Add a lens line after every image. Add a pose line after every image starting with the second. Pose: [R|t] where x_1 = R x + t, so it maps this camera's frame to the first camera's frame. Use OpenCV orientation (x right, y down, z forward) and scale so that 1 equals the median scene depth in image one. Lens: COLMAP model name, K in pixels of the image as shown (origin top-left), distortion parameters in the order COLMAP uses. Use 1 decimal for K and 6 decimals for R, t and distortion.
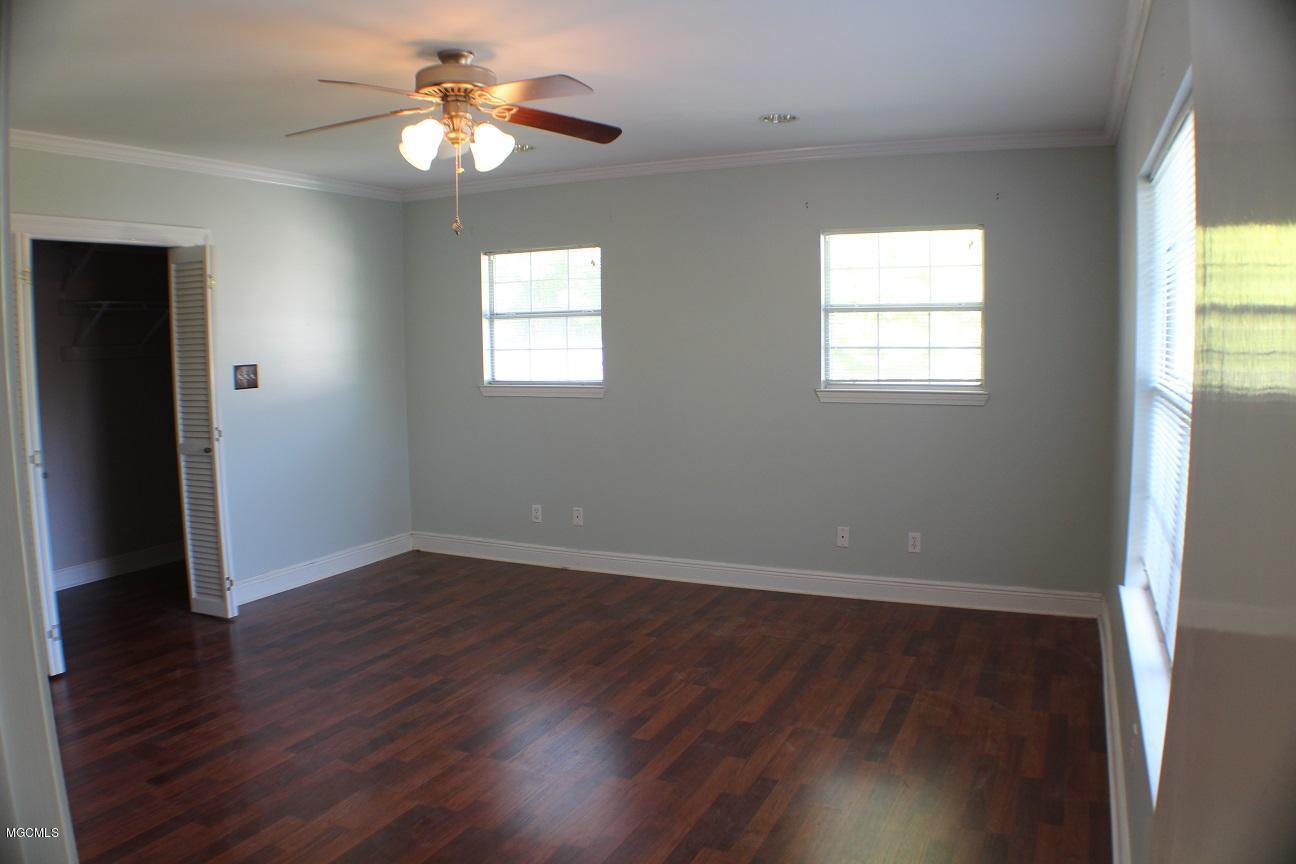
lens RADIAL K [[1044.6, 0, 648.0], [0, 1044.6, 432.0], [0, 0, 1]] dist [-0.000714, 0.000435]
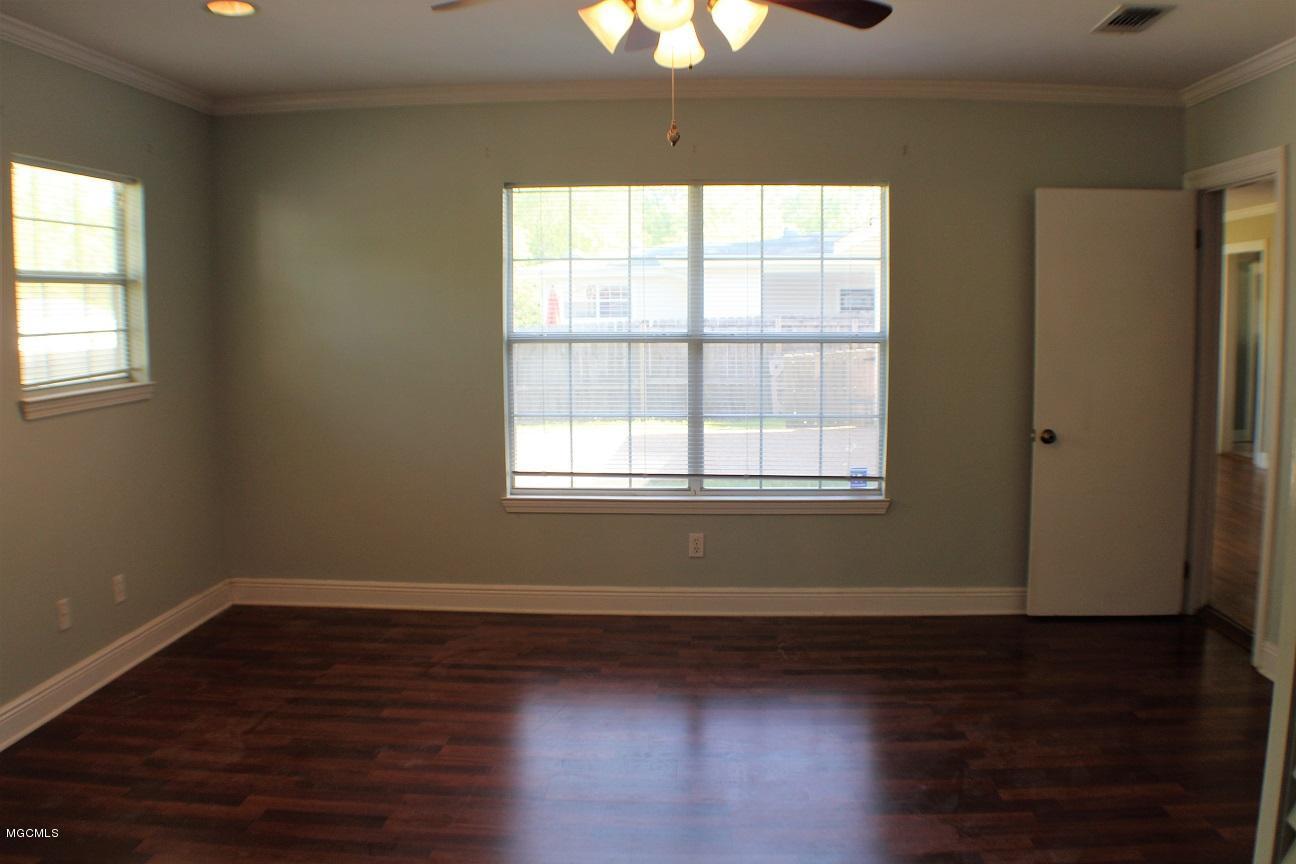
lens RADIAL K [[987.5, 0, 648.0], [0, 987.5, 432.0], [0, 0, 1]] dist [0.000801, 0.001445]
pose [[-0.331736, -0.078916, 0.940066, -0.618285], [0.126172, 0.983831, 0.127114, -0.058843], [-0.934897, 0.160778, -0.316415, 0.965495]]
